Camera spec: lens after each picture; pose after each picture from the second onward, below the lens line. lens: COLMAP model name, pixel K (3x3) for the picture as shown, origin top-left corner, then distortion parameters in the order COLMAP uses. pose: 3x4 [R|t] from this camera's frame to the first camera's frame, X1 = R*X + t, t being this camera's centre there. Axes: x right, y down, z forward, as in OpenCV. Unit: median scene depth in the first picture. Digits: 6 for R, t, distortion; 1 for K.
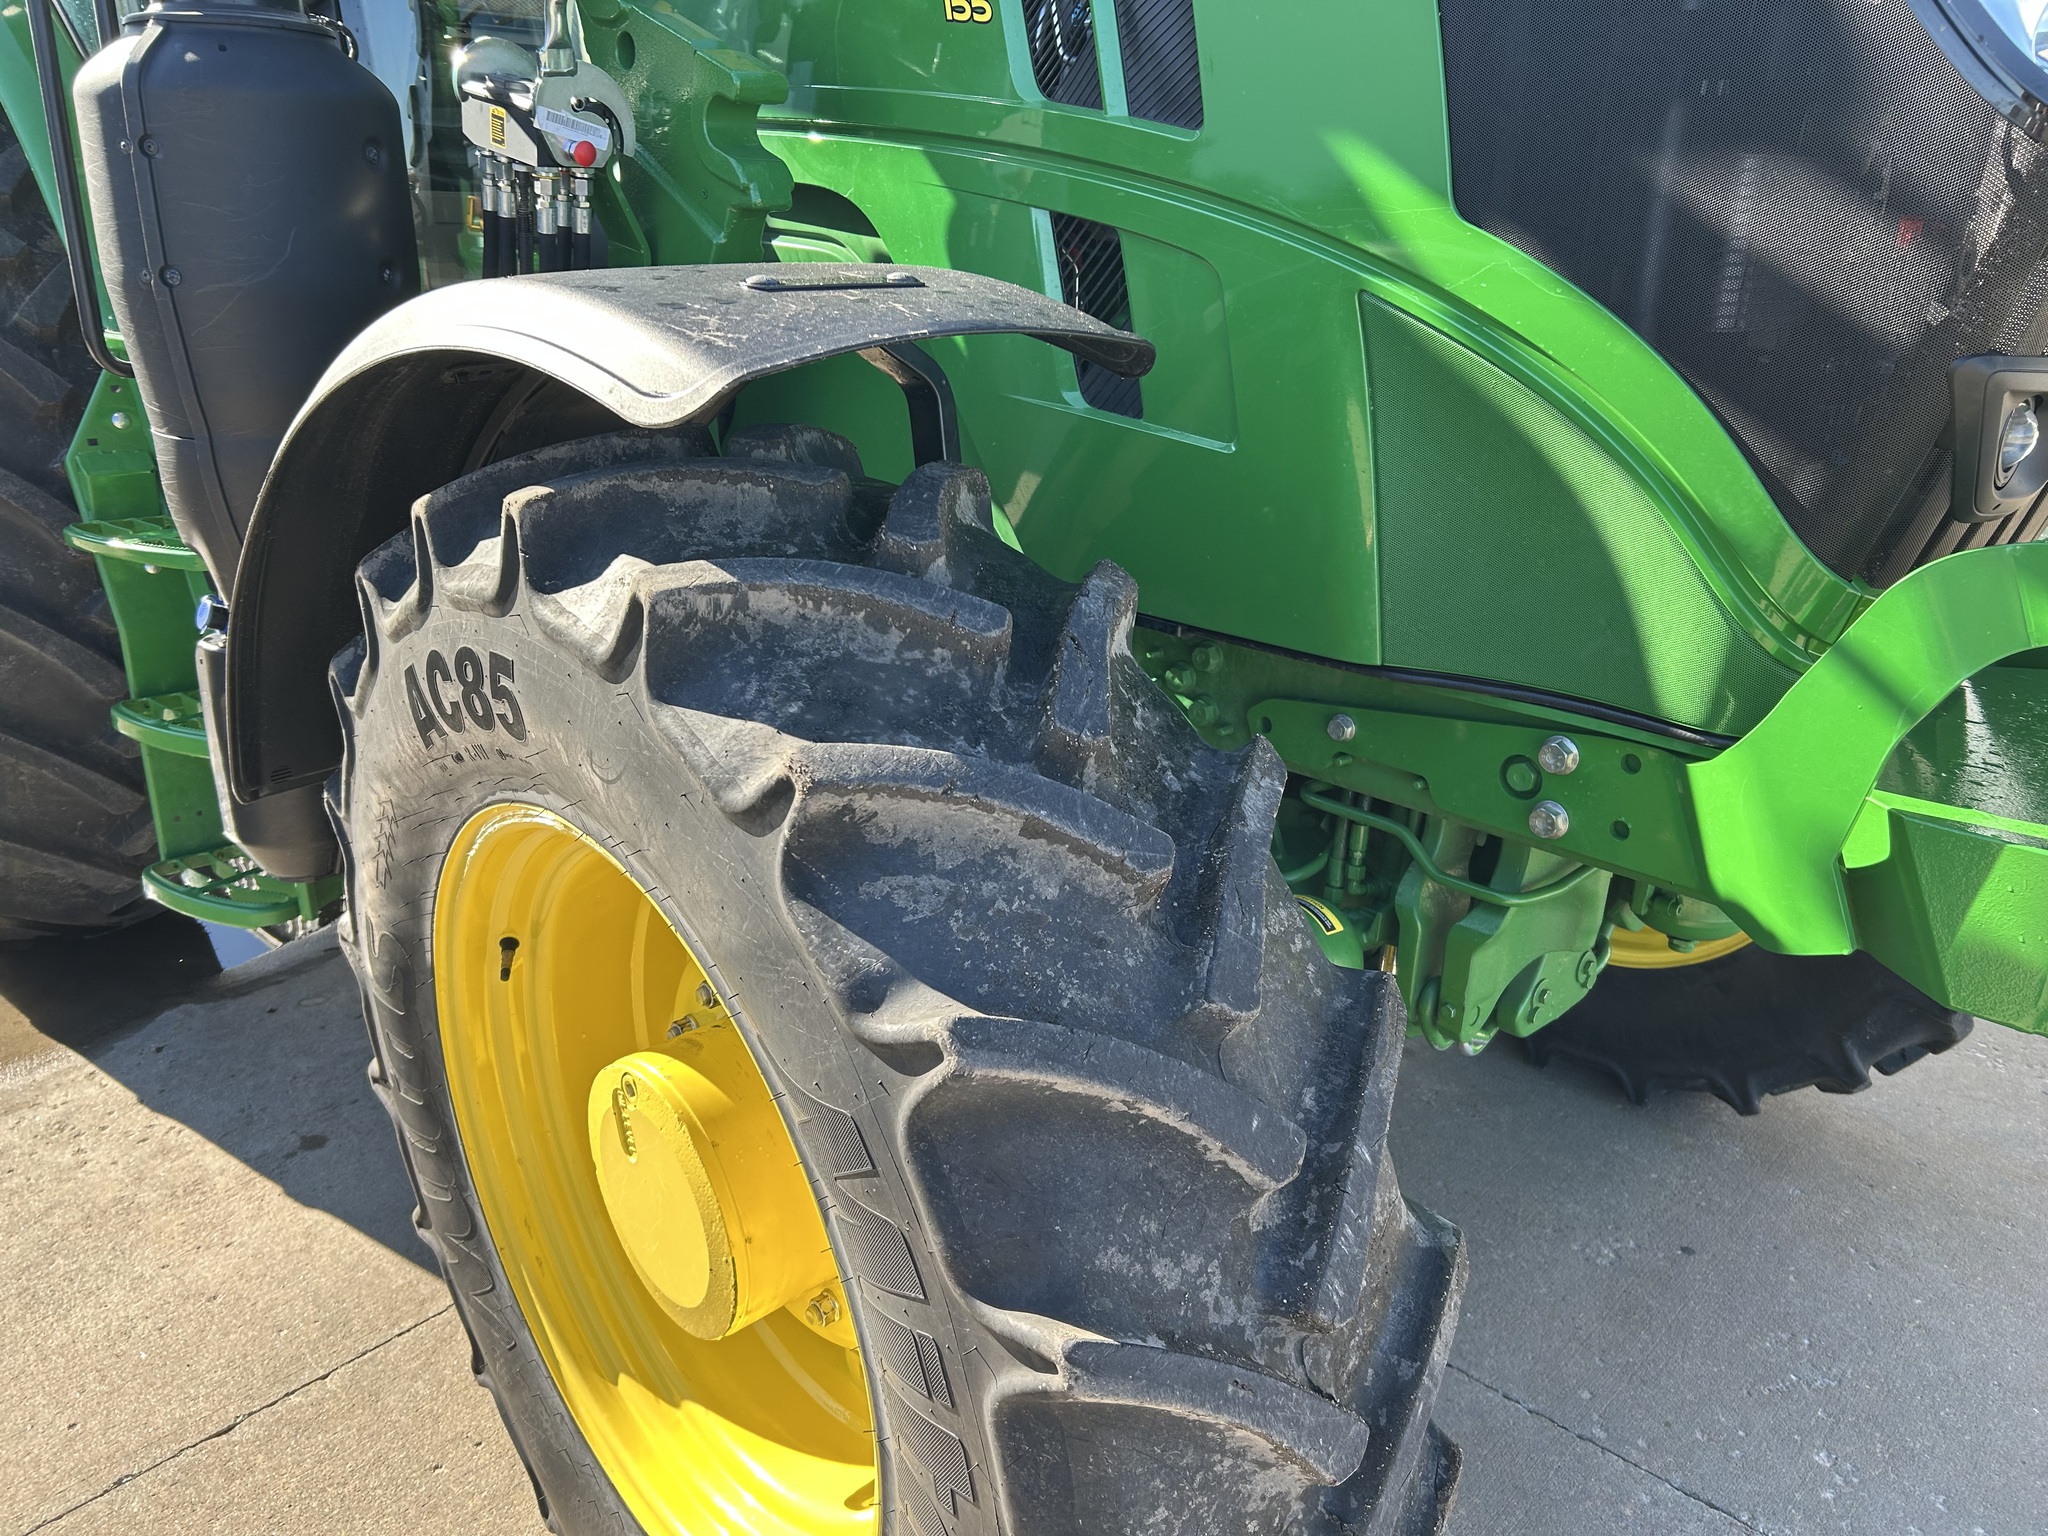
lens RADIAL K [[1581.7, 0, 1035.0], [0, 1581.7, 799.8], [0, 0, 1]] dist [0.055057, -0.066072]
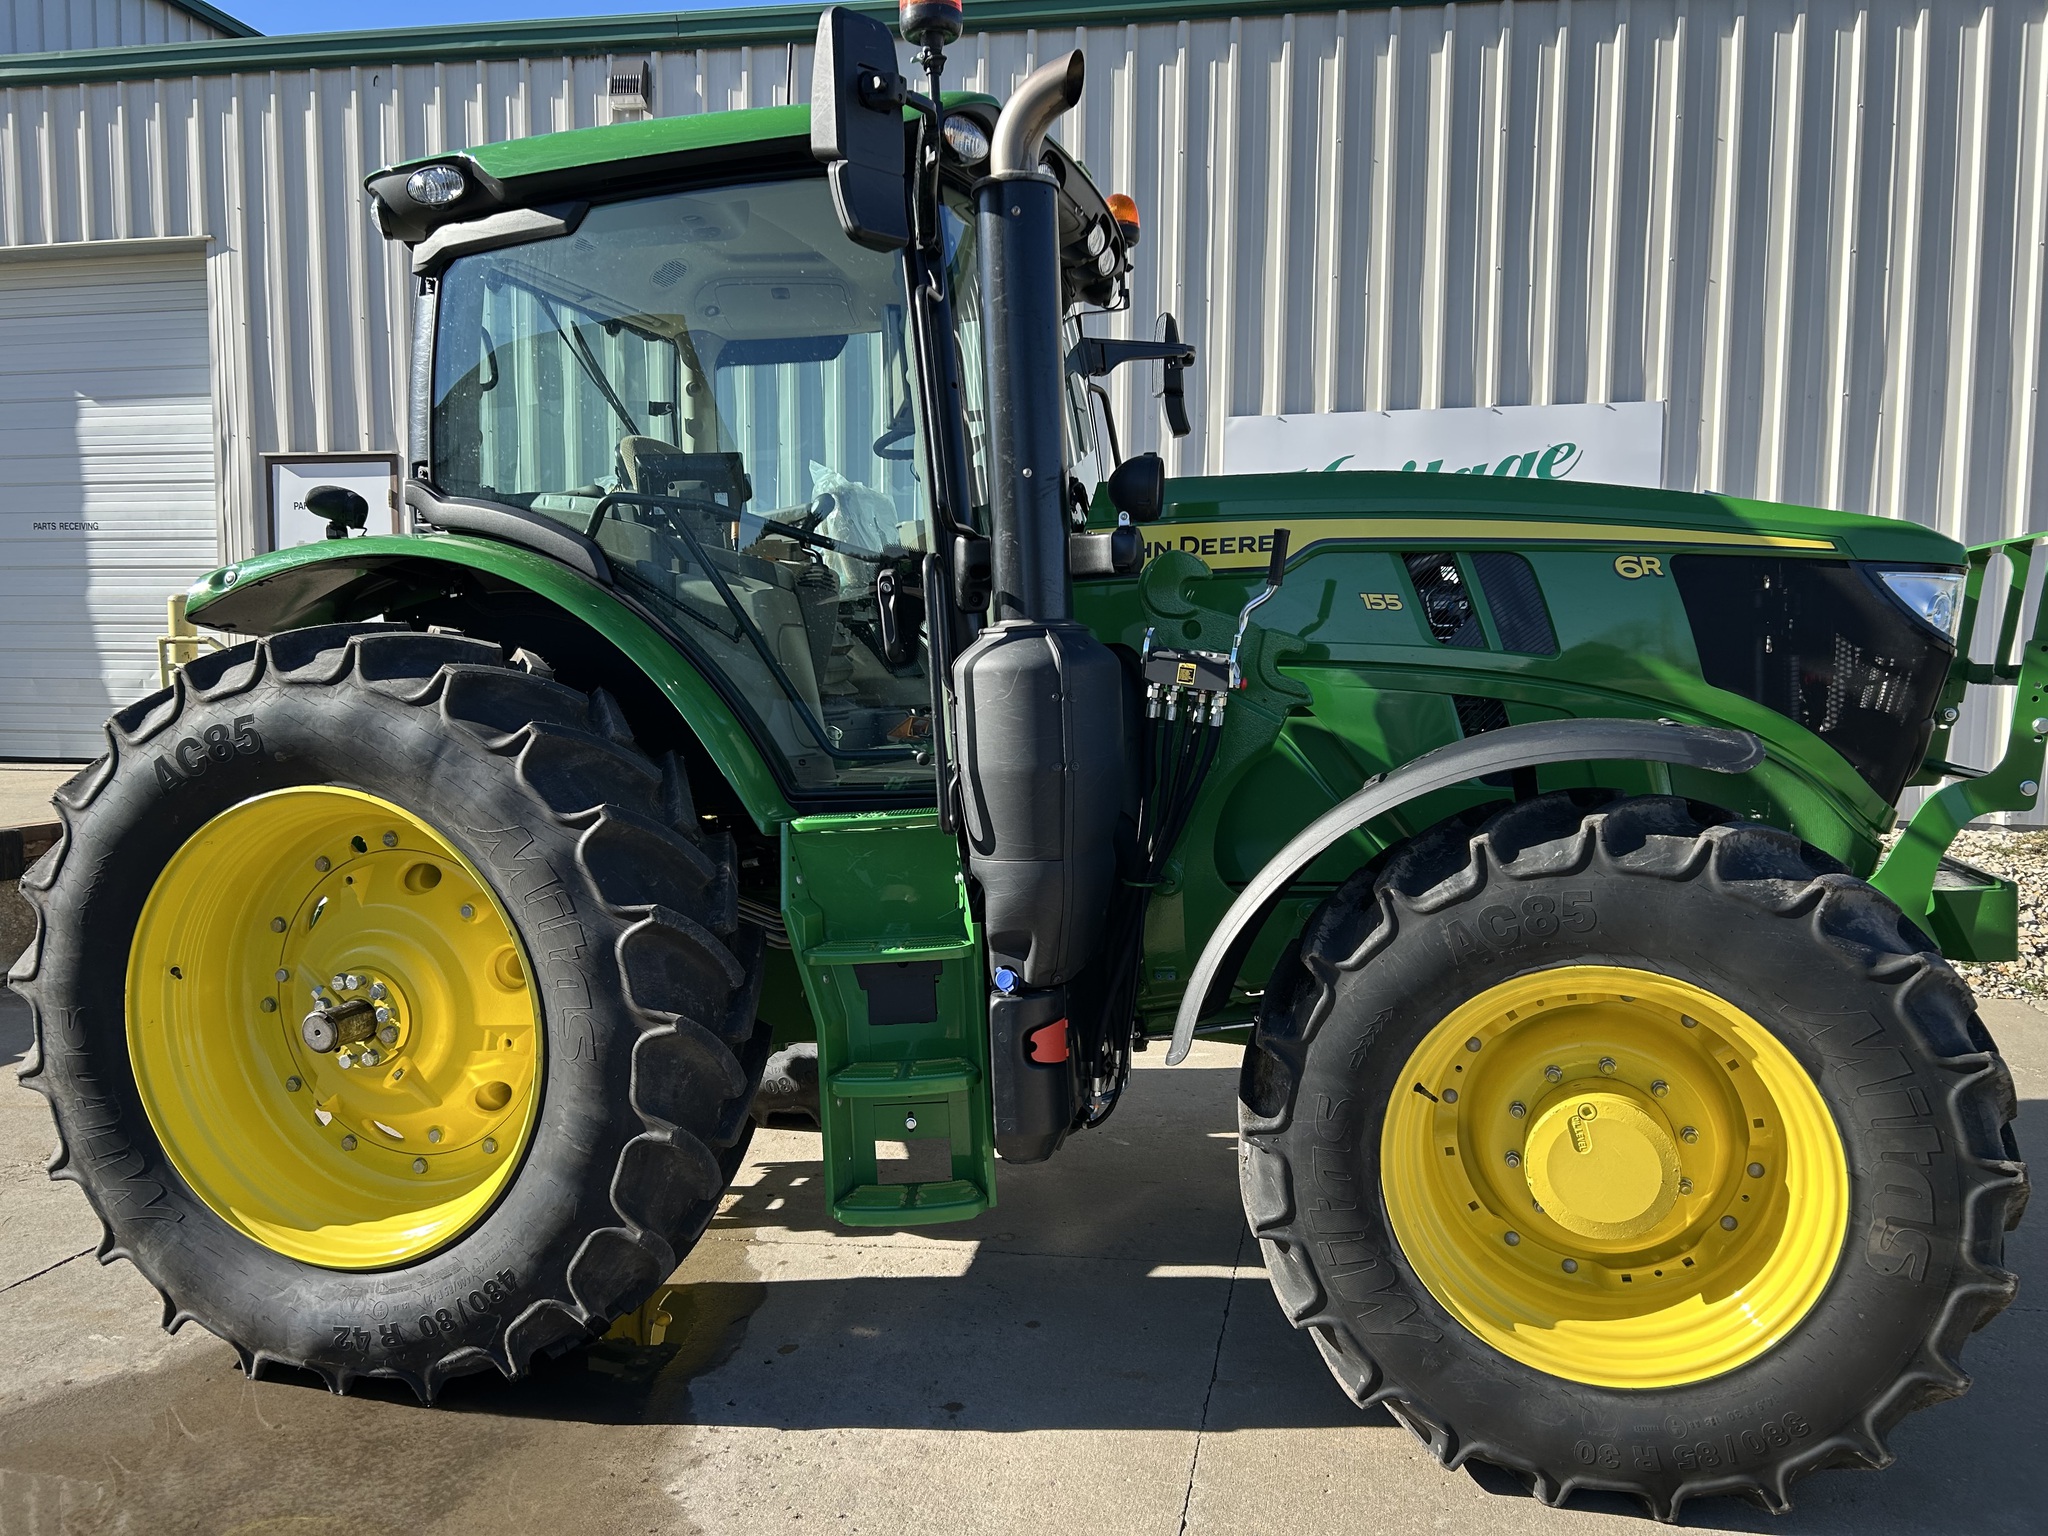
lens RADIAL K [[1581.7, 0, 1035.0], [0, 1581.7, 799.8], [0, 0, 1]] dist [0.055057, -0.066072]
pose [[0.855426, -0.099455, 0.508286, -1.861664], [0.236973, 0.947797, -0.213364, 0.072647], [-0.460532, 0.302968, 0.834339, -0.481433]]
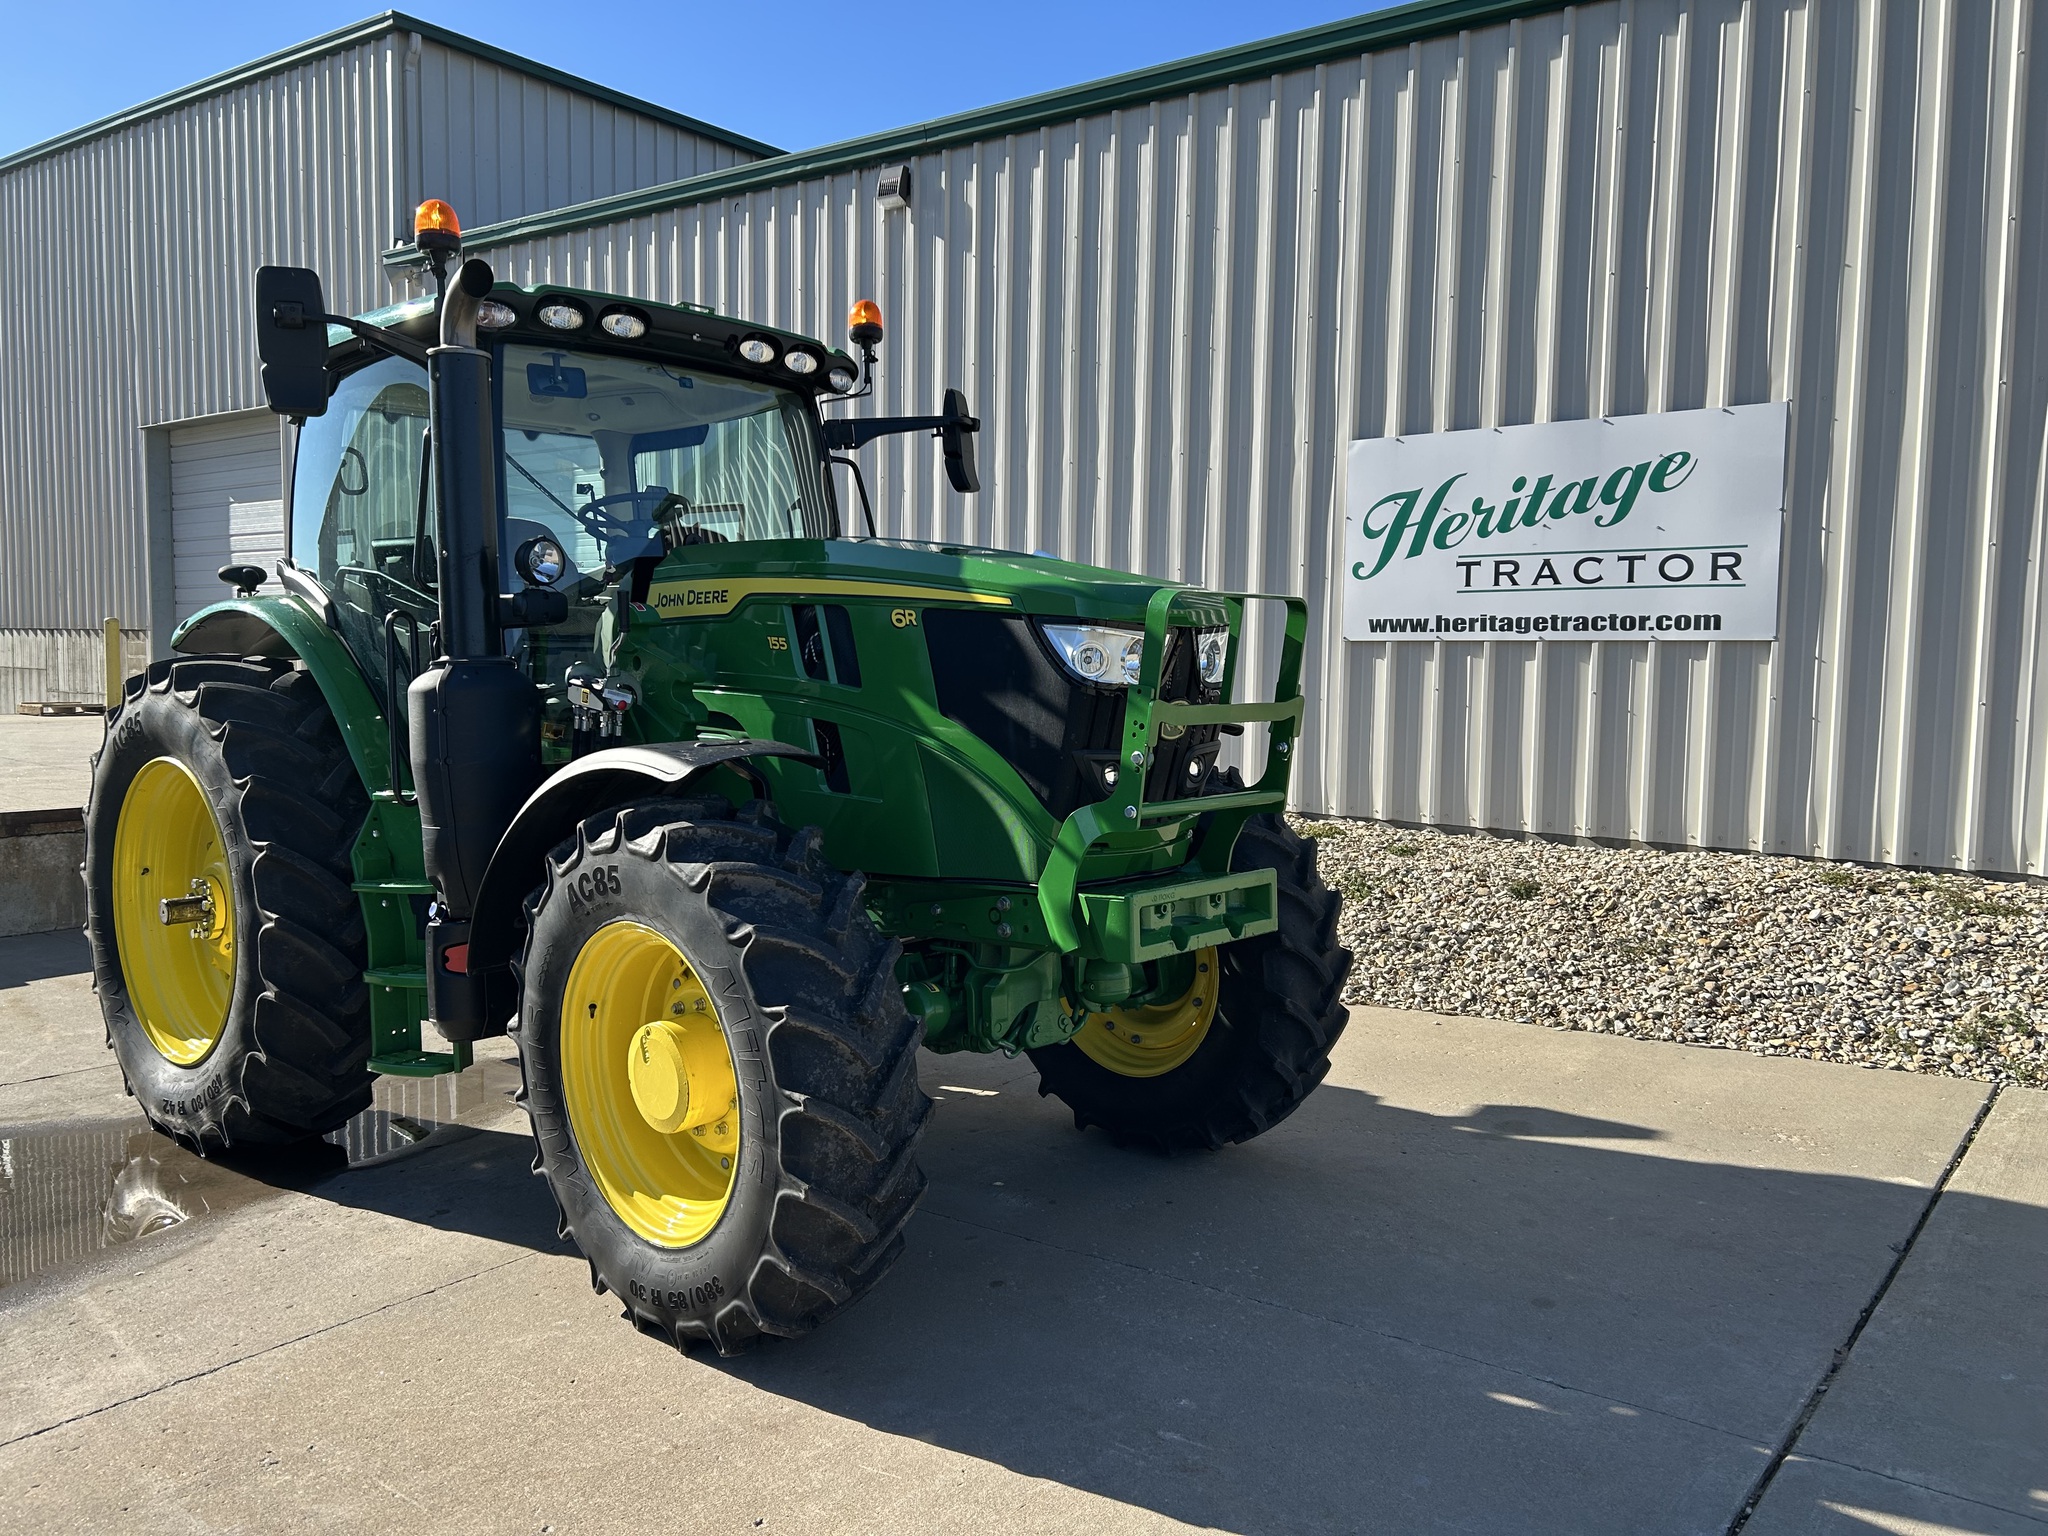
lens RADIAL K [[1646.7, 0, 1024.0], [0, 1646.7, 768.0], [0, 0, 1]] dist [0.036035, -0.005395]
pose [[0.997391, -0.049012, 0.052997, 0.255102], [0.063039, 0.949074, -0.308683, 0.666446], [-0.035169, 0.311219, 0.949687, -1.833712]]
